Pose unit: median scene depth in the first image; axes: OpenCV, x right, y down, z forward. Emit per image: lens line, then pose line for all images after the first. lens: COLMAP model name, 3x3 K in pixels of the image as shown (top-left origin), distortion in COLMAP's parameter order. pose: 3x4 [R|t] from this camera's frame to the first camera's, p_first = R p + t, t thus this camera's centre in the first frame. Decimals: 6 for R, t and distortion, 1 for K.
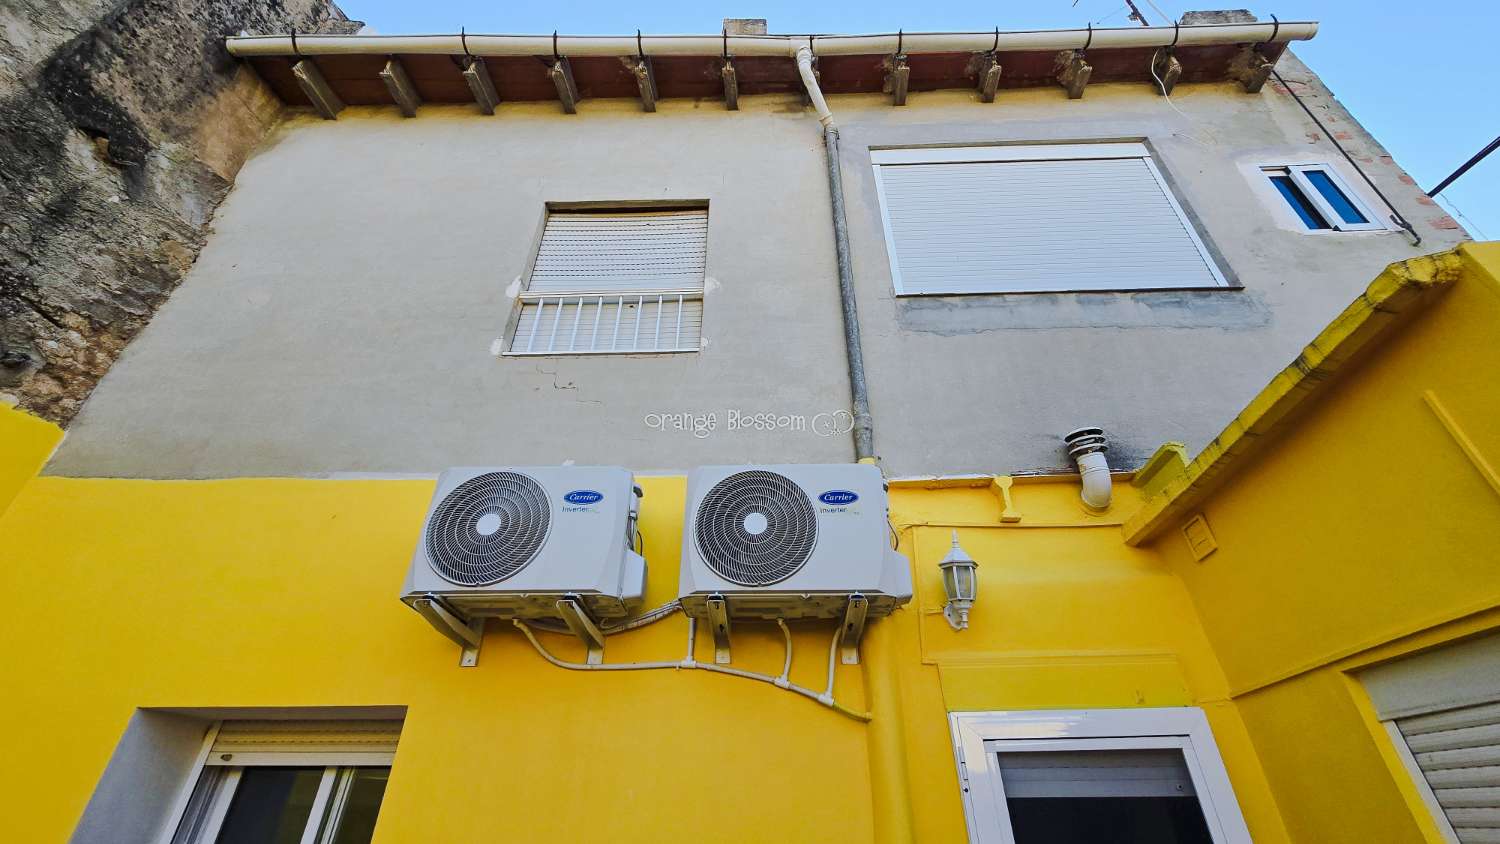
lens RADIAL K [[611.7, 0, 755.4], [0, 611.7, 409.4], [0, 0, 1]] dist [-0.001658, -0.001180]
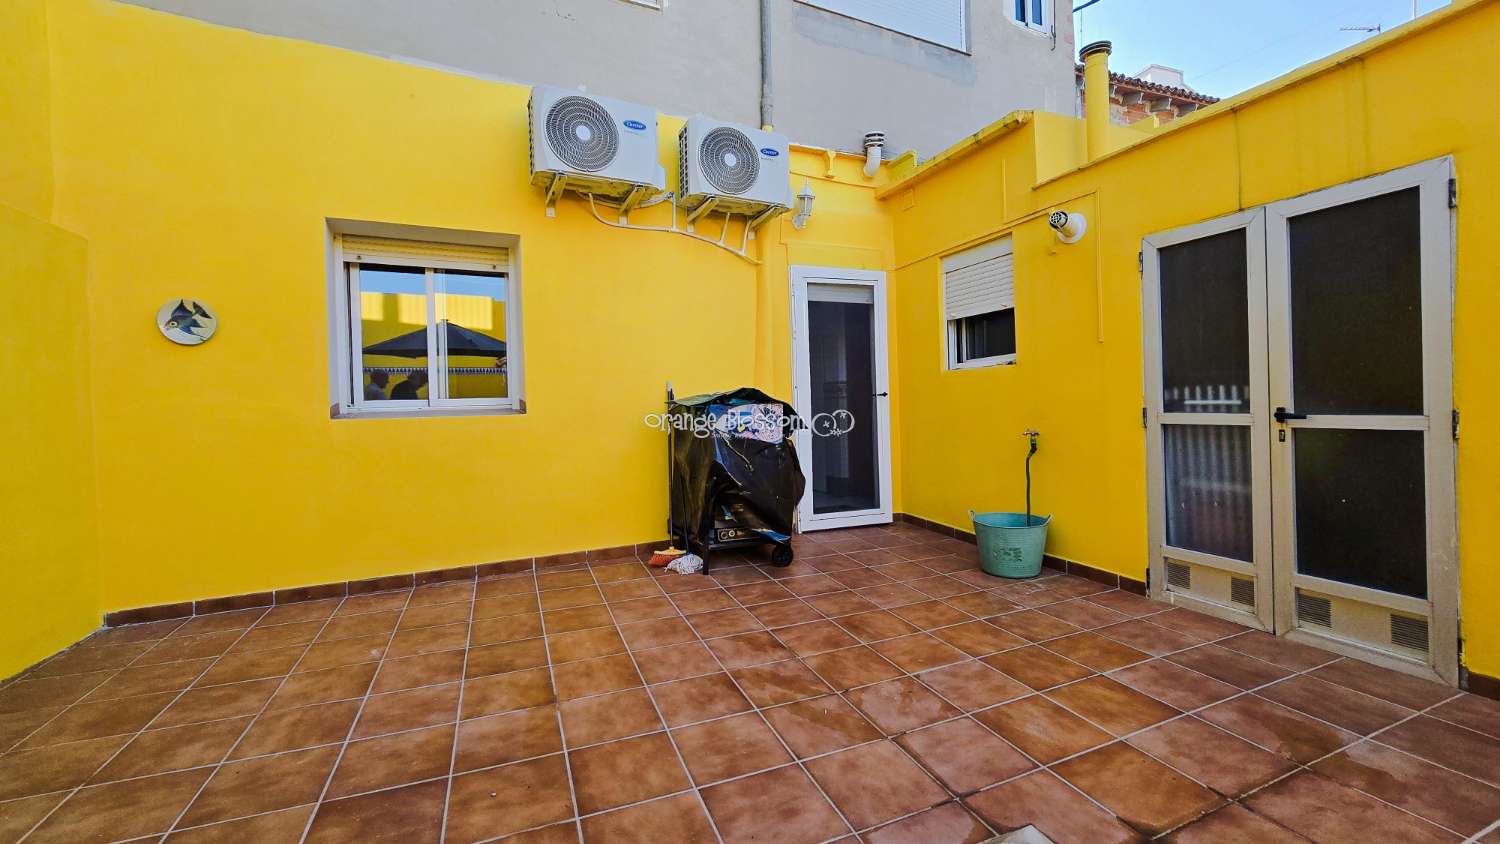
lens RADIAL K [[611.7, 0, 755.4], [0, 611.7, 409.4], [0, 0, 1]] dist [-0.001658, -0.001180]
pose [[0.880565, -0.025270, 0.473251, -0.766949], [-0.247987, 0.826392, 0.505548, -0.133573], [-0.403866, -0.562528, 0.721425, -0.737212]]
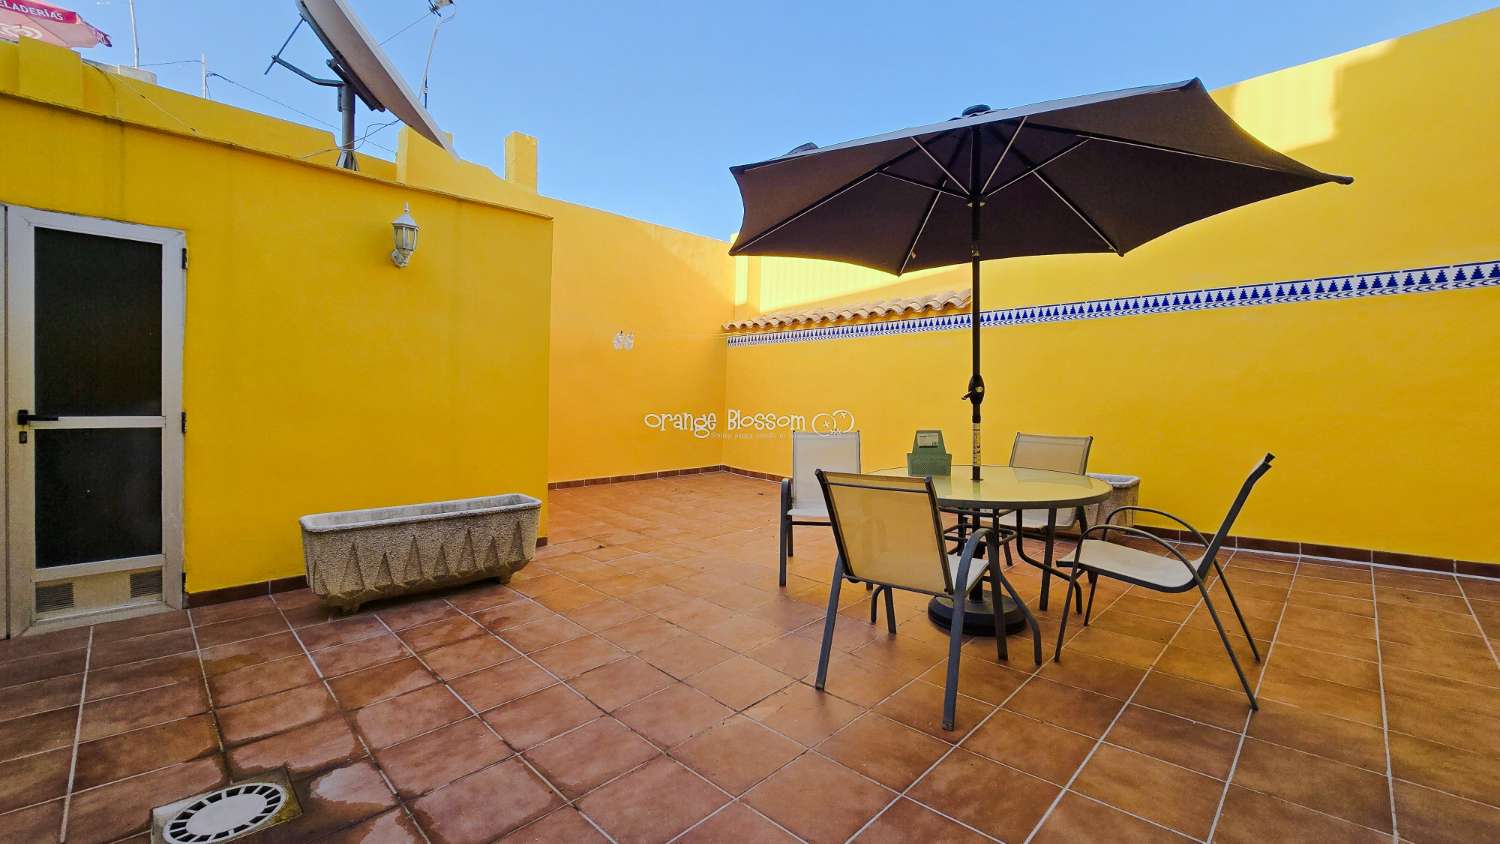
lens RADIAL K [[611.7, 0, 755.4], [0, 611.7, 409.4], [0, 0, 1]] dist [-0.001658, -0.001180]
pose [[-0.784688, -0.021338, 0.619523, -1.159075], [-0.363341, 0.825564, -0.431773, 0.181112], [-0.502243, -0.563905, -0.655563, -0.261987]]
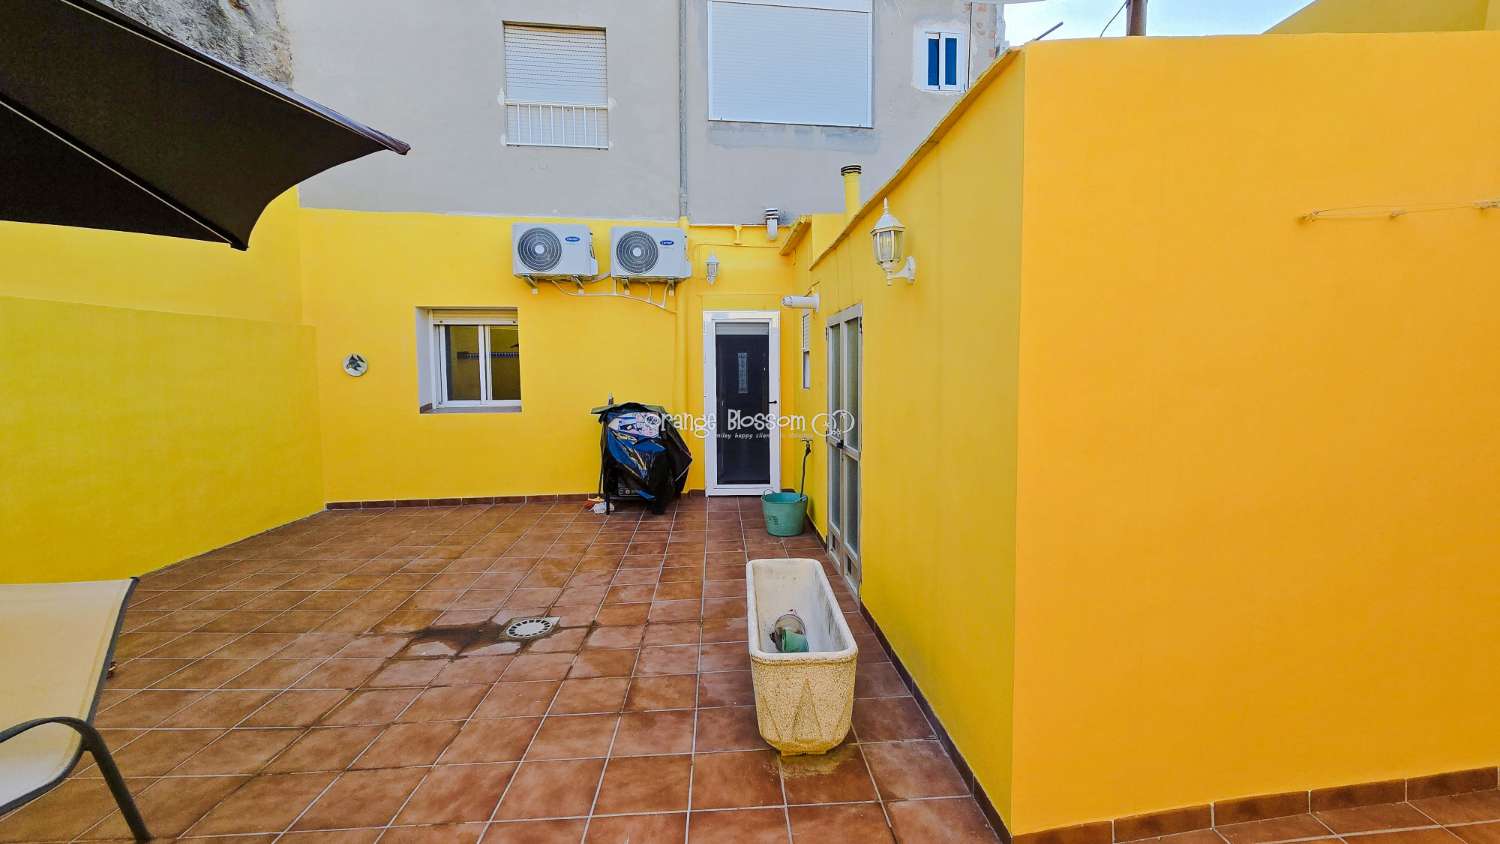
lens RADIAL K [[611.7, 0, 755.4], [0, 611.7, 409.4], [0, 0, 1]] dist [-0.001658, -0.001180]
pose [[0.986174, -0.015493, 0.164985, 0.057391], [-0.089798, 0.786800, 0.610641, -0.951059], [-0.139271, -0.617014, 0.774531, -1.615108]]
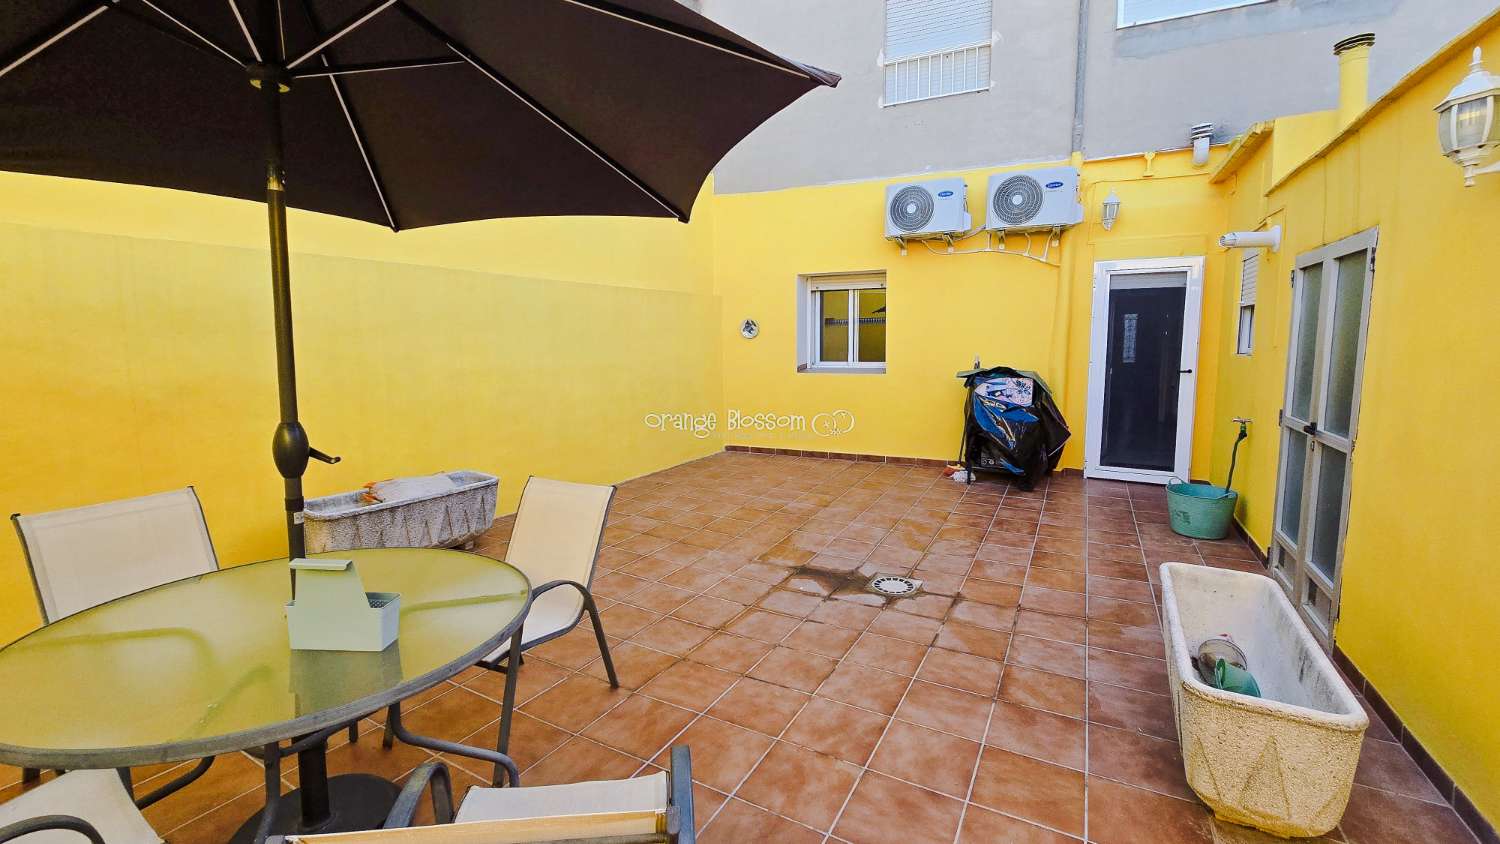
lens RADIAL K [[611.7, 0, 755.4], [0, 611.7, 409.4], [0, 0, 1]] dist [-0.001658, -0.001180]
pose [[0.924953, 0.038361, -0.378140, -0.012460], [0.219882, 0.757502, 0.614689, -0.897230], [0.310022, -0.651705, 0.692219, -1.575422]]
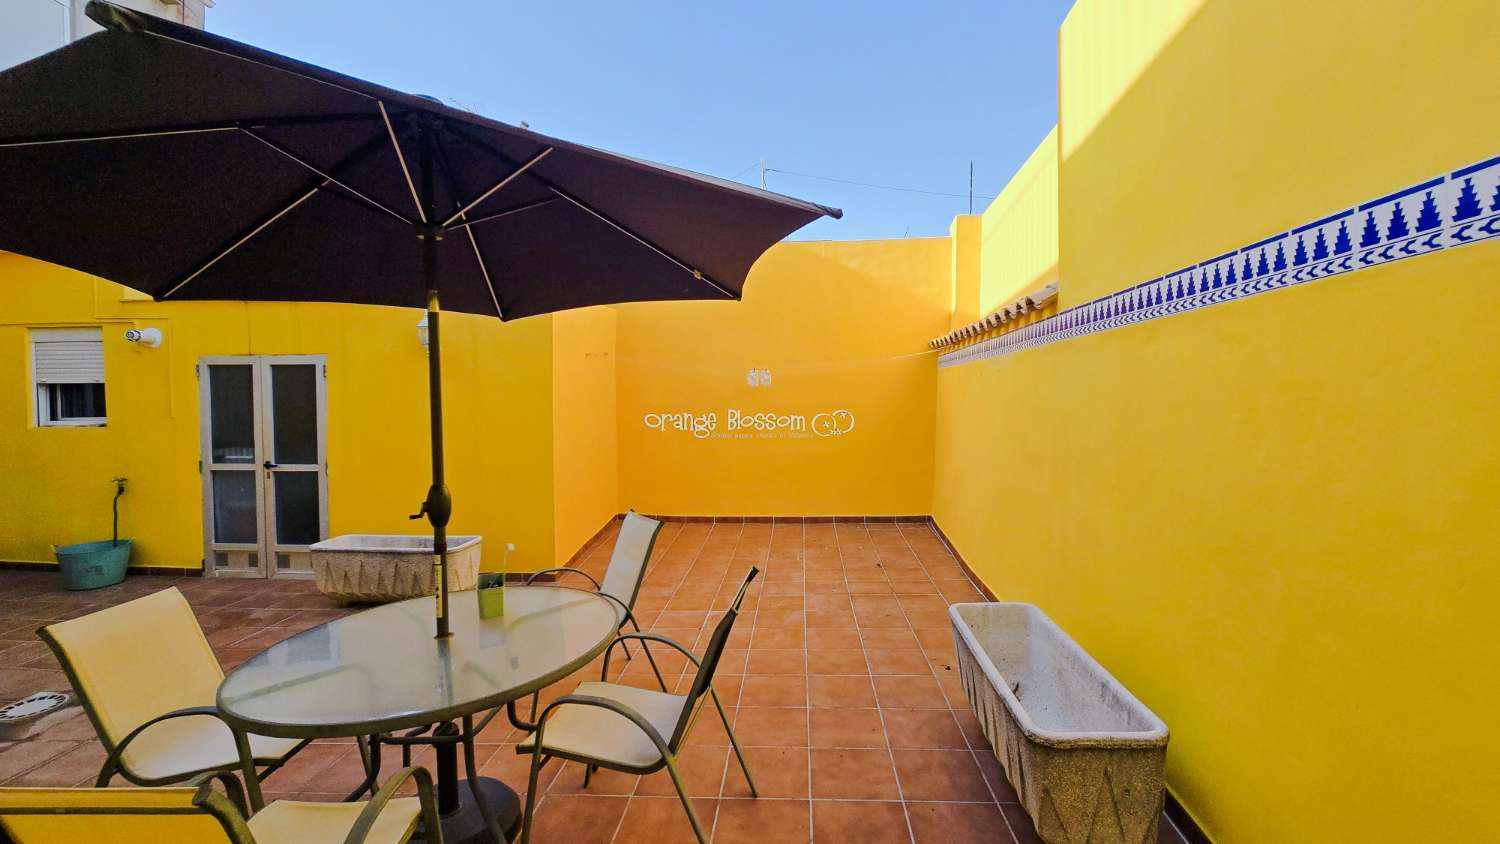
lens RADIAL K [[611.7, 0, 755.4], [0, 611.7, 409.4], [0, 0, 1]] dist [-0.001658, -0.001180]
pose [[-0.031590, -0.022433, 0.999249, -1.613785], [-0.560424, 0.828205, 0.000876, -0.934310], [-0.827603, -0.559976, -0.038736, -1.564228]]
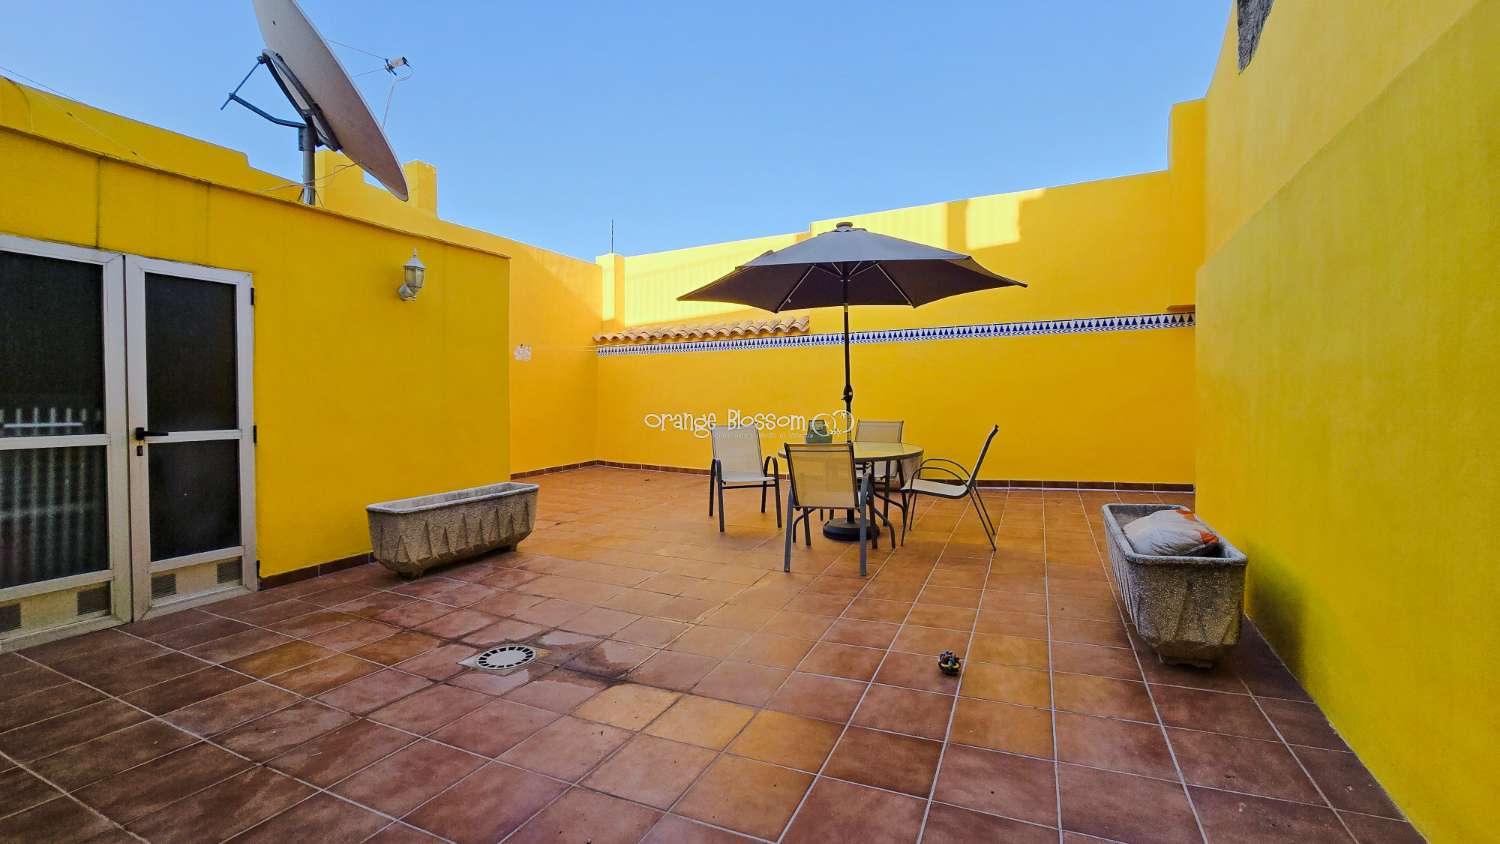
lens RADIAL K [[611.7, 0, 755.4], [0, 611.7, 409.4], [0, 0, 1]] dist [-0.001658, -0.001180]
pose [[-0.948137, 0.002363, 0.317853, -1.093455], [-0.173313, 0.834409, -0.523186, 0.617706], [-0.266456, -0.551140, -0.790725, 0.394451]]
